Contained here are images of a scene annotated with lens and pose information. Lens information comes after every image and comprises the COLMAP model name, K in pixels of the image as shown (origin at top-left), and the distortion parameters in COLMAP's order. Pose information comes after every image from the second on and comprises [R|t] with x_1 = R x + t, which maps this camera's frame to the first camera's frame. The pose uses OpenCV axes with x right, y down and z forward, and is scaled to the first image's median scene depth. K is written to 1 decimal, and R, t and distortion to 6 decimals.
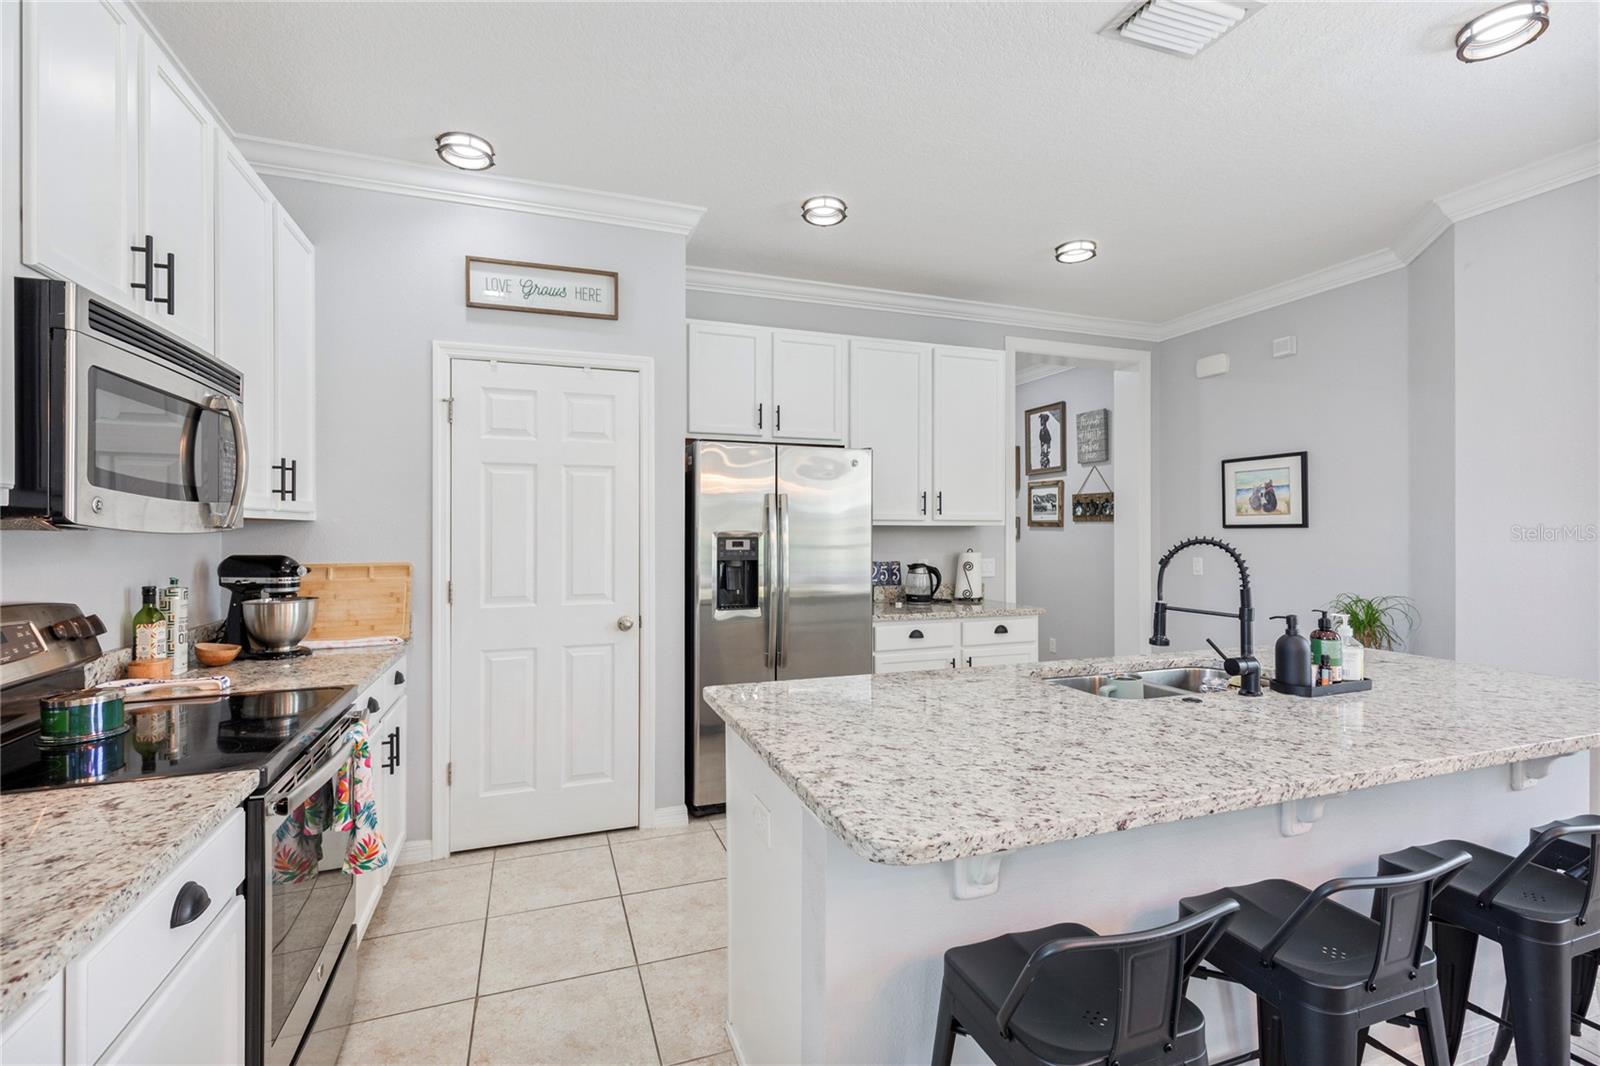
lens RADIAL K [[730.2, 0, 794.2], [0, 730.2, 526.6], [0, 0, 1]] dist [0.001514, -0.000177]
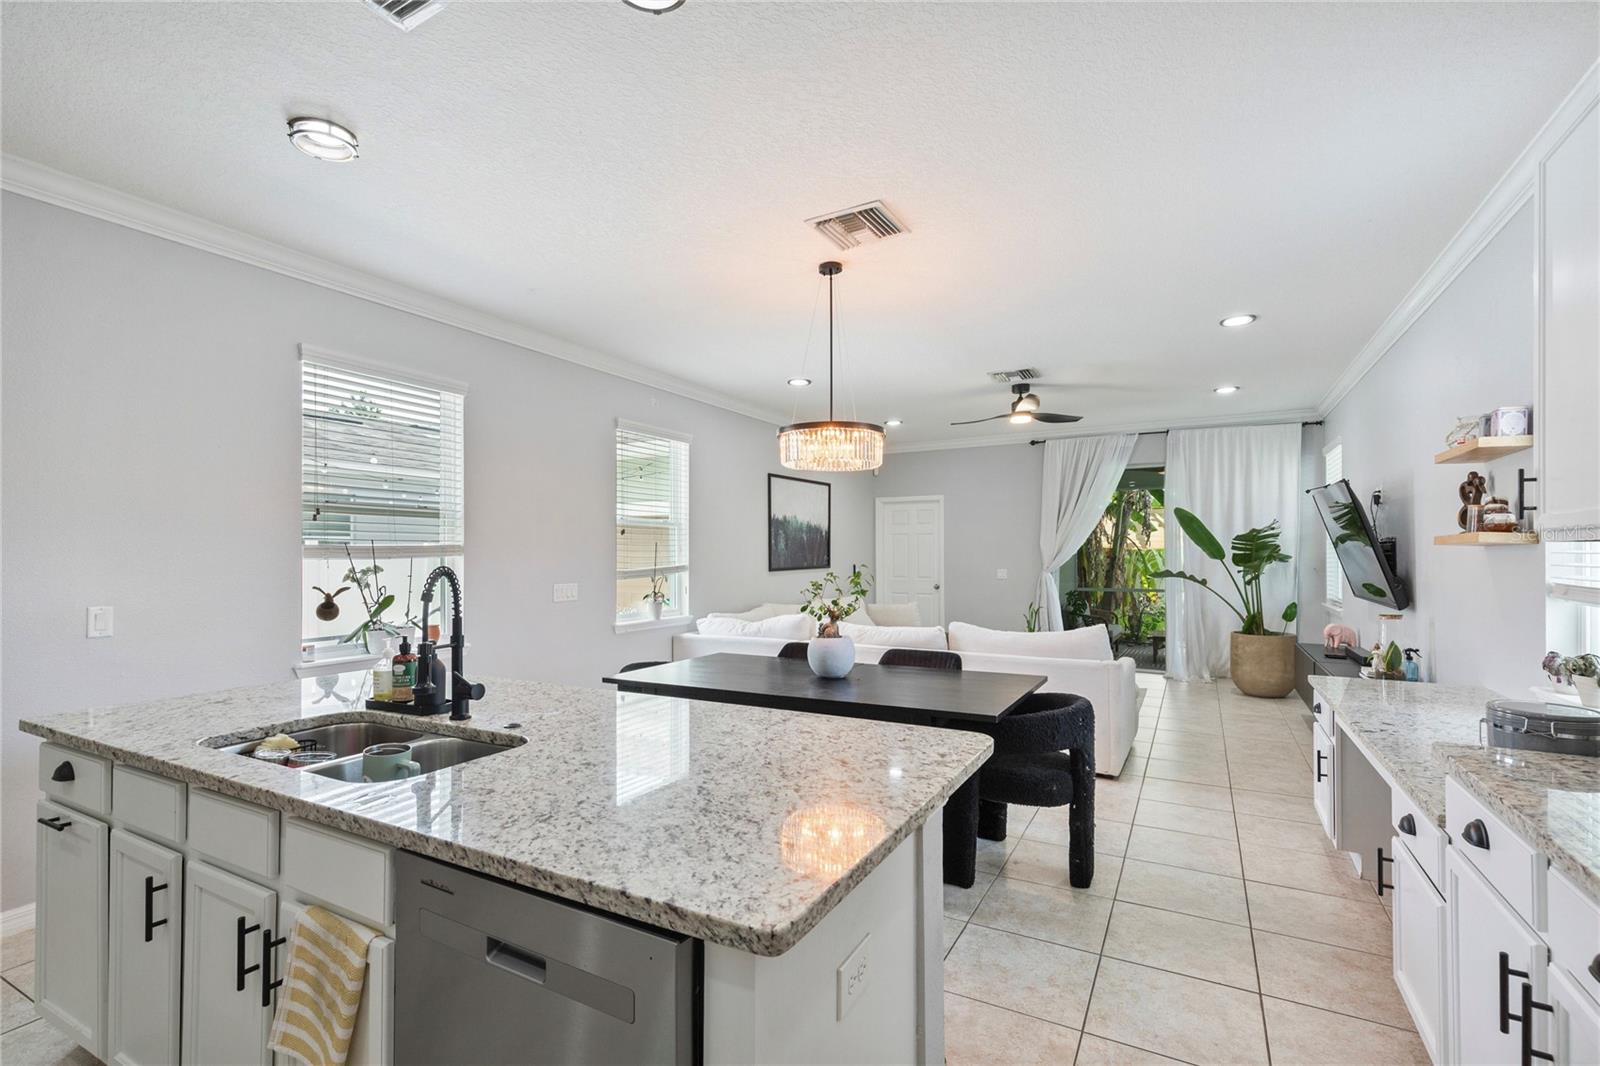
lens RADIAL K [[730.2, 0, 792.1], [0, 730.2, 559.2], [0, 0, 1]] dist [0.001514, -0.000177]
pose [[-0.658887, -0.001133, 0.752241, -0.636248], [0.002505, 0.999990, 0.003701, 0.000997], [-0.752237, 0.004323, -0.658878, 1.798890]]
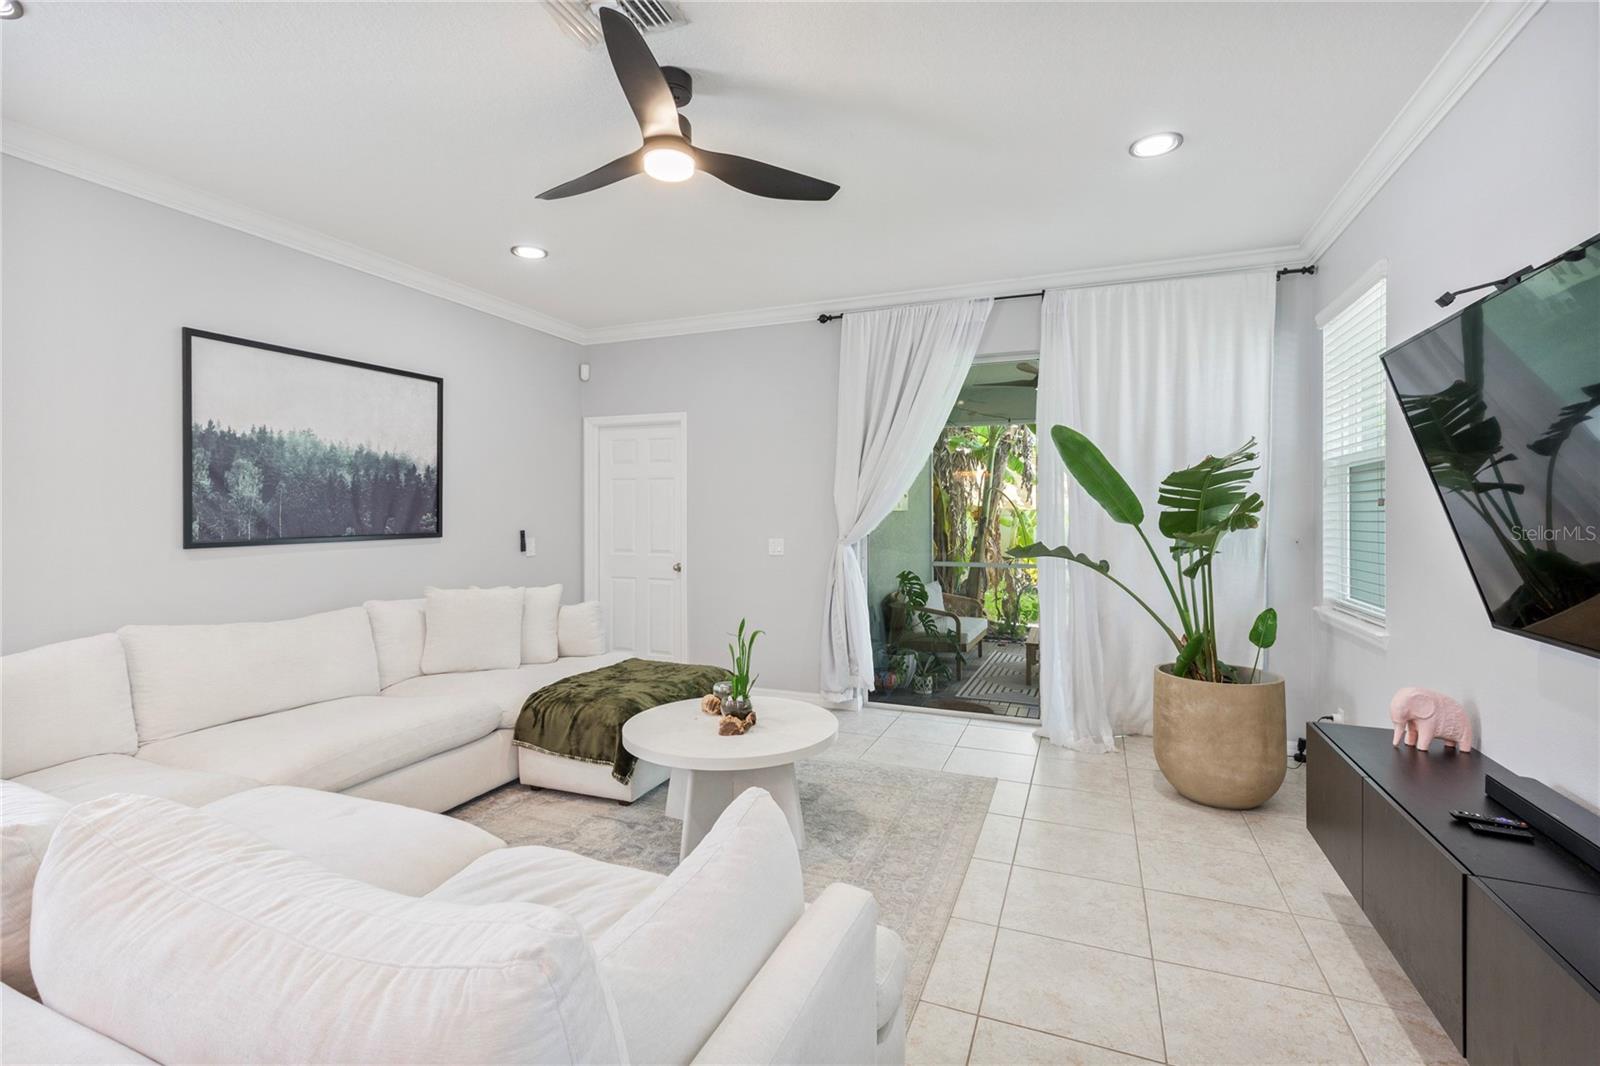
lens RADIAL K [[730.2, 0, 793.8], [0, 730.2, 519.3], [0, 0, 1]] dist [0.001514, -0.000177]
pose [[-0.742390, -0.002823, 0.669962, -0.477835], [-0.001216, 0.999995, 0.002866, 0.001838], [-0.669967, 0.001313, -0.742390, 1.356312]]
